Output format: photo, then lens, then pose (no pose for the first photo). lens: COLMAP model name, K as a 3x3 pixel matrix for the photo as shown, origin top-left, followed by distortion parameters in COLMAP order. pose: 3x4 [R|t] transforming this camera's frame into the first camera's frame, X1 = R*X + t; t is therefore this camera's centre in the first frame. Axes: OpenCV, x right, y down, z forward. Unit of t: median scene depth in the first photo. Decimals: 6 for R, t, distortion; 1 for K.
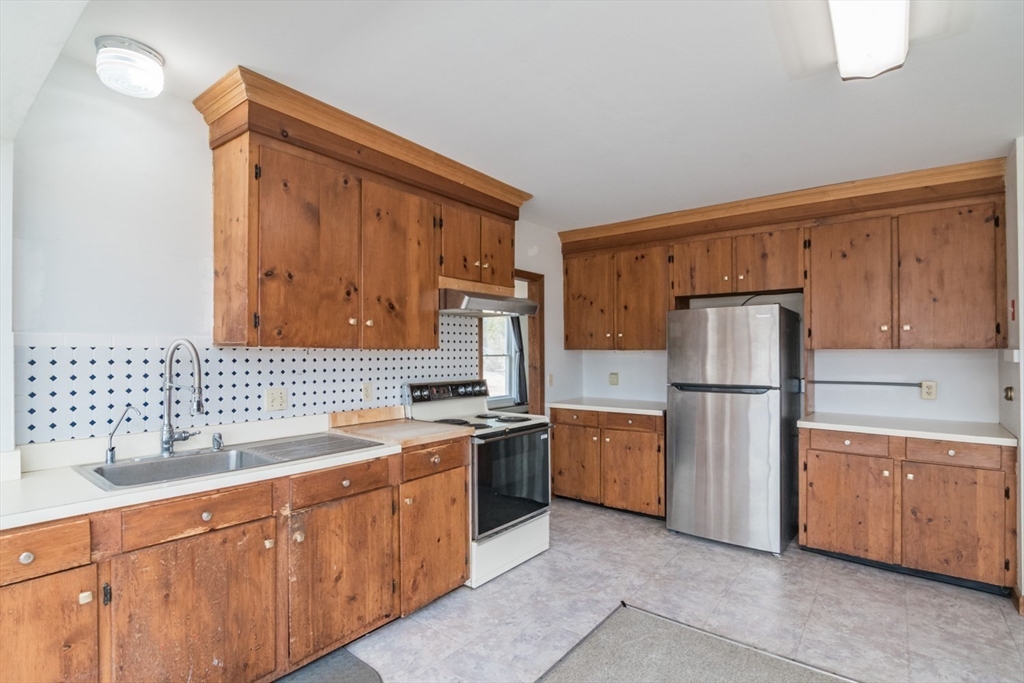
lens RADIAL K [[496.5, 0, 508.5], [0, 496.5, 346.3], [0, 0, 1]] dist [-0.013256, 0.000341]
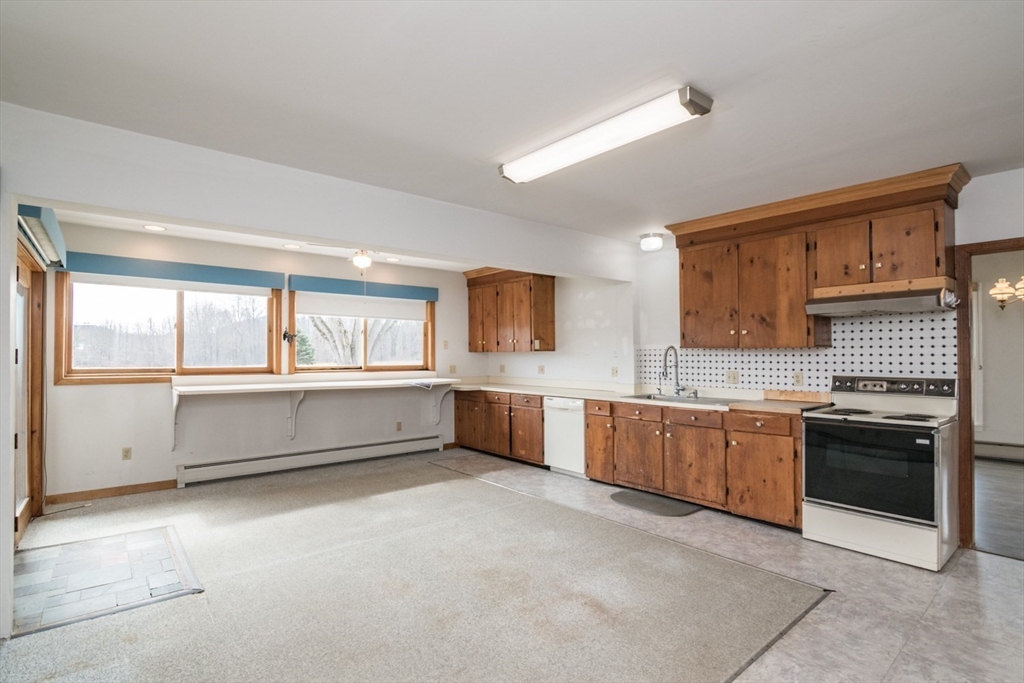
lens RADIAL K [[496.5, 0, 509.3], [0, 496.5, 346.9], [0, 0, 1]] dist [-0.013256, 0.000341]
pose [[-0.203307, -0.015568, -0.978991, 1.465251], [0.016728, 0.999672, -0.019371, 0.019612], [0.978972, -0.020315, -0.202980, 0.594131]]
